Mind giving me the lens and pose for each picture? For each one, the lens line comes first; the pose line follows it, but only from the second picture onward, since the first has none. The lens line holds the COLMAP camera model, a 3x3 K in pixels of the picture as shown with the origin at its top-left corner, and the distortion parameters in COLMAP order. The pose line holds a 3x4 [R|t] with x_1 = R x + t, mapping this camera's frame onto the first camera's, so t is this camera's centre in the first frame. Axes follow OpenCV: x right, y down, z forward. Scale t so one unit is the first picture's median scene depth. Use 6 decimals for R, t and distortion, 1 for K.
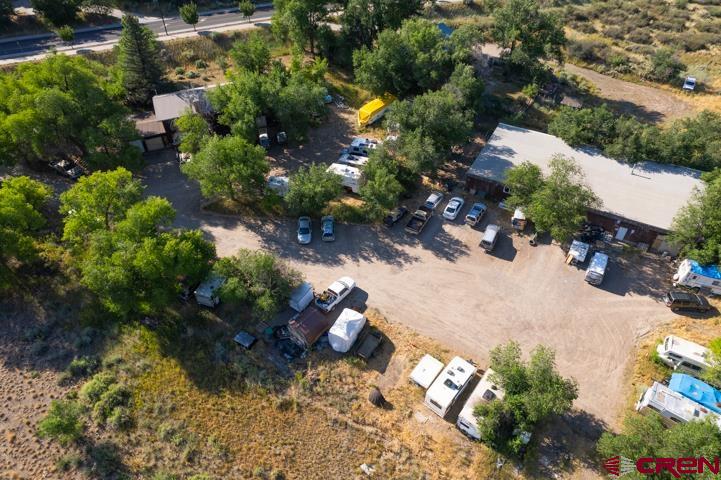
lens RADIAL K [[459.6, 0, 362.4], [0, 459.6, 243.9], [0, 0, 1]] dist [-0.079369, 0.071626]
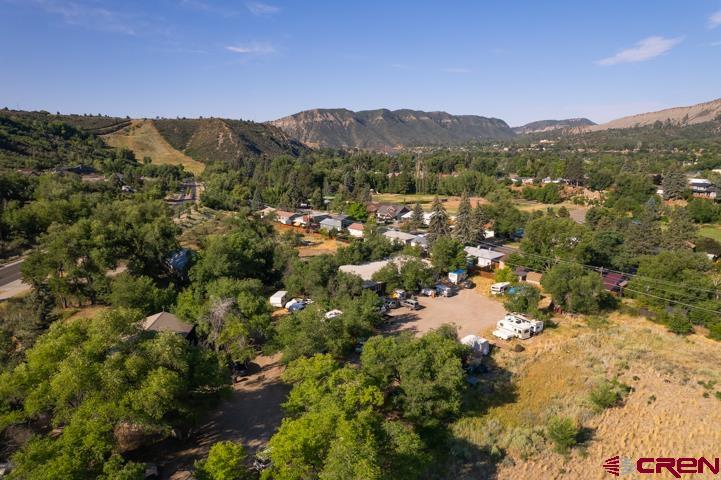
lens RADIAL K [[459.6, 0, 362.4], [0, 459.6, 243.9], [0, 0, 1]] dist [-0.079369, 0.071626]
pose [[0.296373, -0.186304, 0.936725, -1.342048], [0.647957, 0.759767, -0.053900, -0.211879], [-0.701652, 0.622932, 0.345891, 0.435987]]
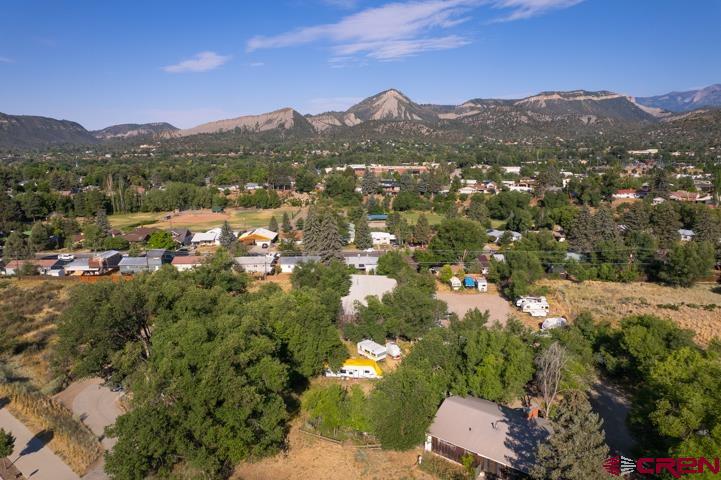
lens RADIAL K [[459.6, 0, 362.4], [0, 459.6, 243.9], [0, 0, 1]] dist [-0.079369, 0.071626]
pose [[-0.523765, -0.156944, 0.837281, -1.019660], [0.590850, 0.641102, 0.489780, -1.290254], [-0.613650, 0.751237, -0.243056, 1.484643]]
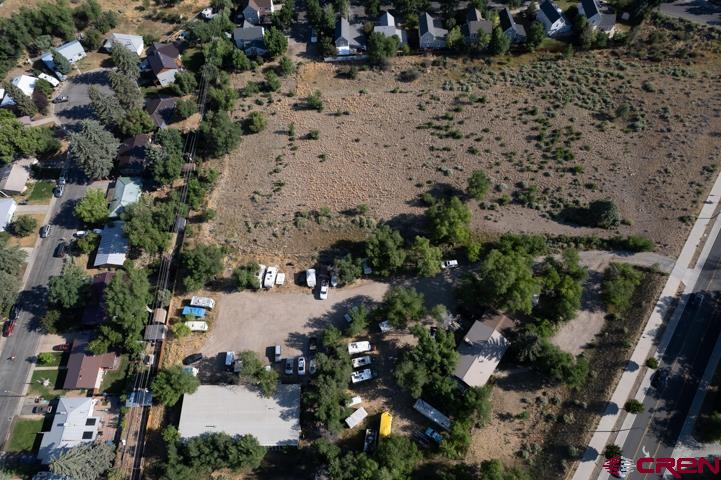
lens RADIAL K [[459.6, 0, 362.4], [0, 459.6, 243.9], [0, 0, 1]] dist [-0.079369, 0.071626]
pose [[-0.856629, 0.475300, -0.200692, 0.138976], [-0.317759, -0.179583, 0.931010, -2.104232], [0.406468, 0.861301, 0.304867, 0.093943]]
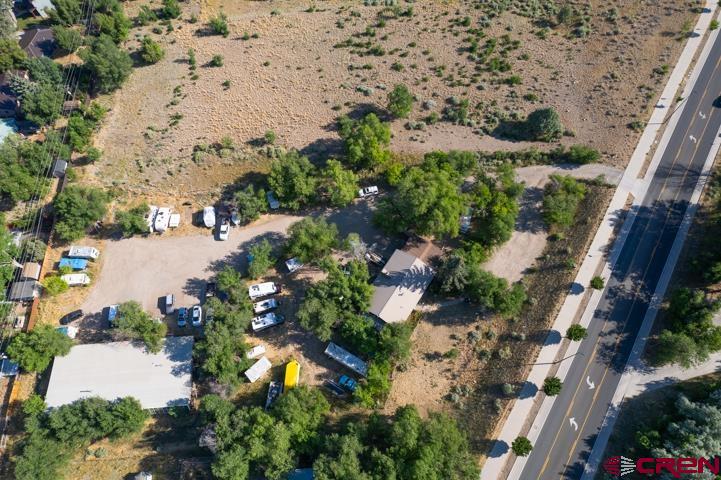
lens RADIAL K [[459.6, 0, 362.4], [0, 459.6, 243.9], [0, 0, 1]] dist [-0.079369, 0.071626]
pose [[-0.817814, 0.535248, -0.211401, -0.088232], [-0.366162, -0.200575, 0.908678, -1.962560], [0.443966, 0.820536, 0.360020, 0.530761]]
